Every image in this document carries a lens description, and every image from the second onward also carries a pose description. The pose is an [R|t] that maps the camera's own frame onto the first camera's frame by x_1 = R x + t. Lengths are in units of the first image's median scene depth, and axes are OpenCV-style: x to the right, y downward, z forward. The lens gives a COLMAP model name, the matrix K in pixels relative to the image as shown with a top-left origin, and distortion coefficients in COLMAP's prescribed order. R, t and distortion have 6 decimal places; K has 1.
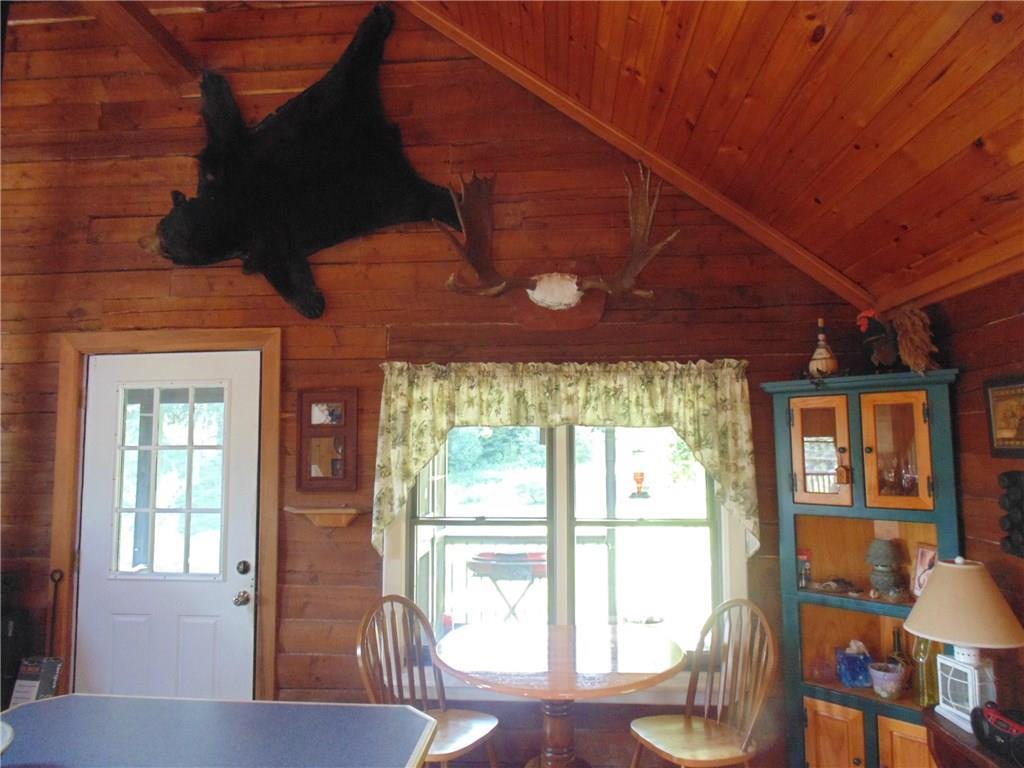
lens RADIAL K [[678.5, 0, 509.1], [0, 678.5, 383.5], [0, 0, 1]] dist [-0.015189, 0.000086]
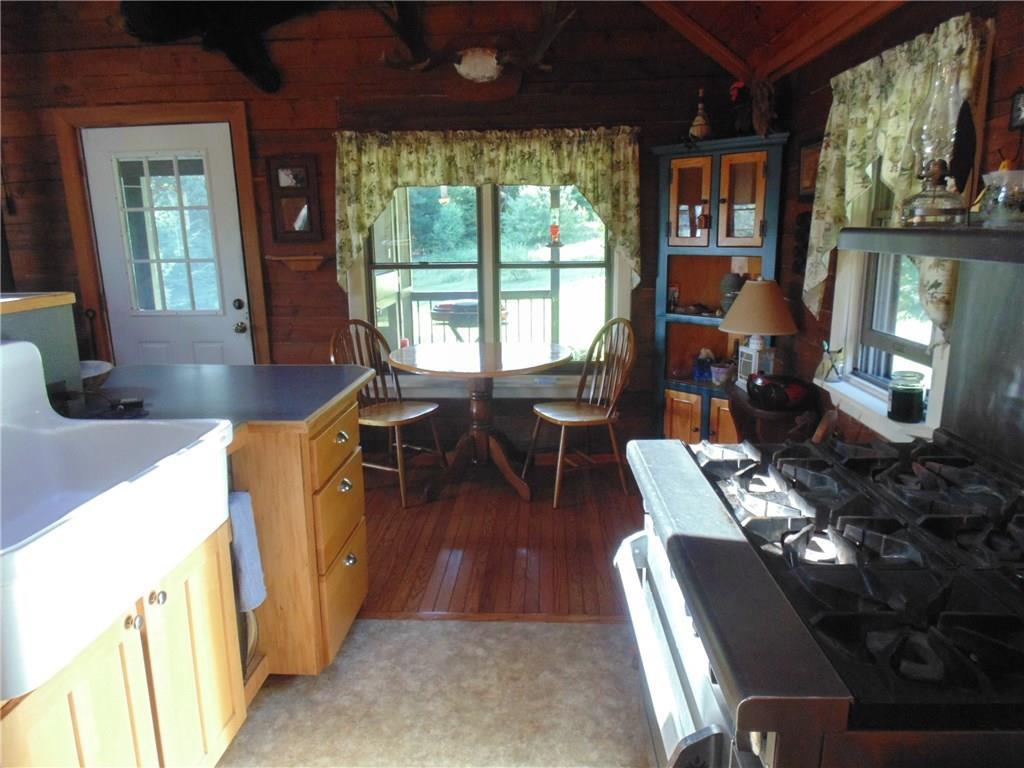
lens RADIAL K [[678.5, 0, 516.9], [0, 678.5, 379.1], [0, 0, 1]] dist [-0.015189, 0.000086]
pose [[0.999580, -0.016770, 0.023633, 0.098378], [0.008724, 0.951848, 0.306447, 0.021246], [-0.027634, -0.306113, 0.951594, -0.269093]]
